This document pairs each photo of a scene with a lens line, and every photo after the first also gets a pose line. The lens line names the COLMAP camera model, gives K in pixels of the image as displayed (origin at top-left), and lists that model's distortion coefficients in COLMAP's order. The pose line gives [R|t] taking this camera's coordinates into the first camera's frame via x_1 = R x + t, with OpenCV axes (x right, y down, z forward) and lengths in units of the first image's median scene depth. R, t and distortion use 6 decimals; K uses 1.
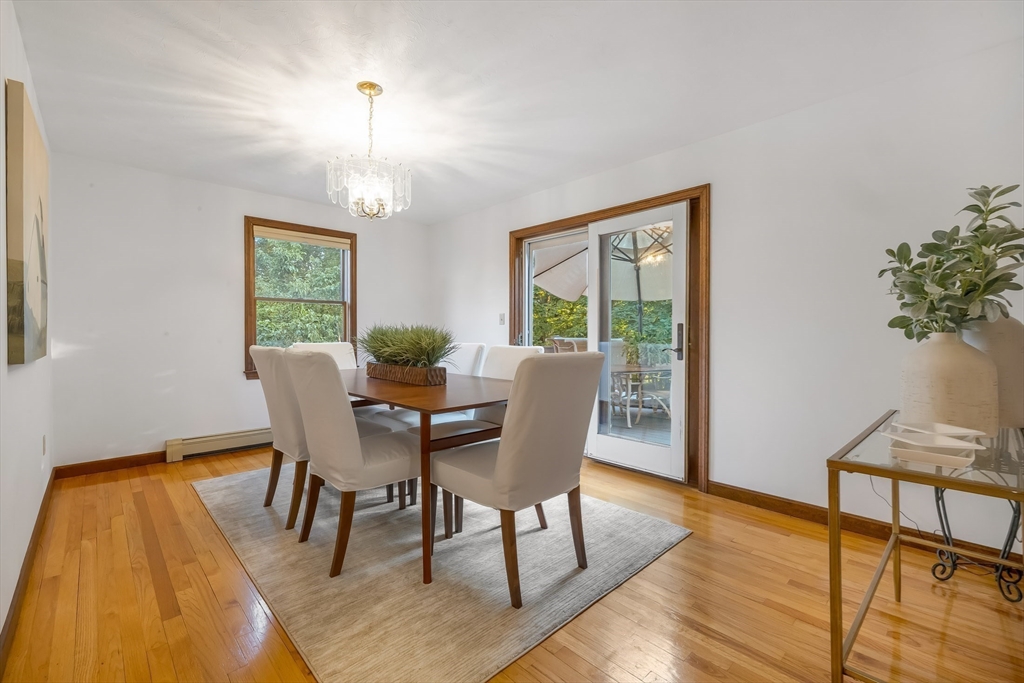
lens RADIAL K [[440.7, 0, 512.0], [0, 440.7, 341.5], [0, 0, 1]] dist [0.000042, -0.000018]
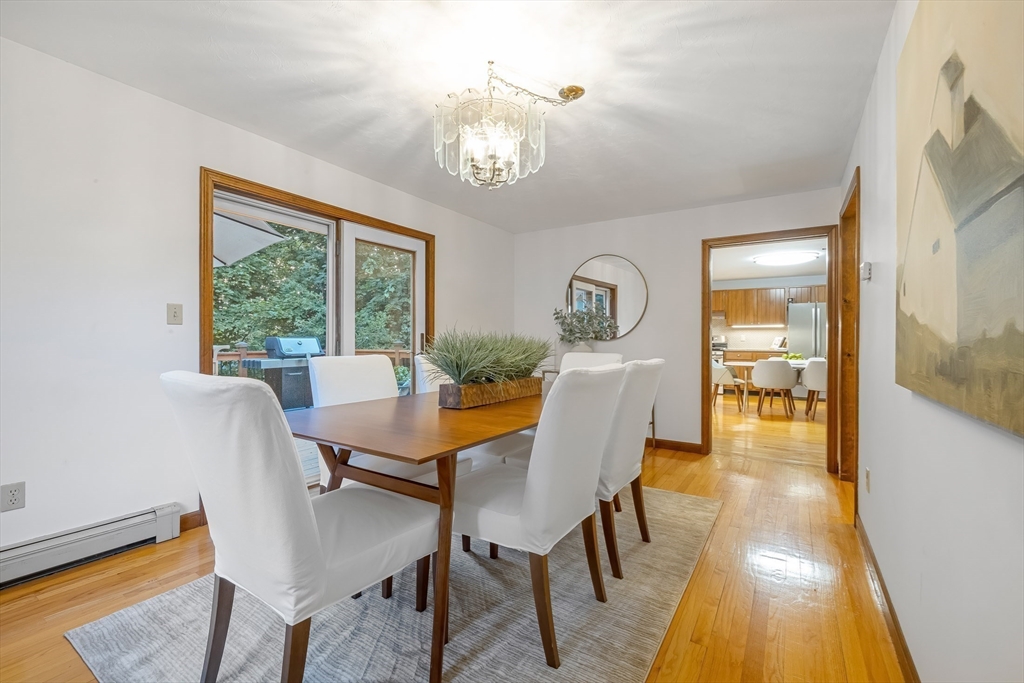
lens RADIAL K [[440.7, 0, 512.0], [0, 440.7, 341.5], [0, 0, 1]] dist [0.000042, -0.000018]
pose [[-0.234710, -0.007453, 0.972037, -0.966418], [0.006177, 0.999939, 0.009159, -0.025978], [-0.972046, 0.008154, -0.234650, 1.059636]]
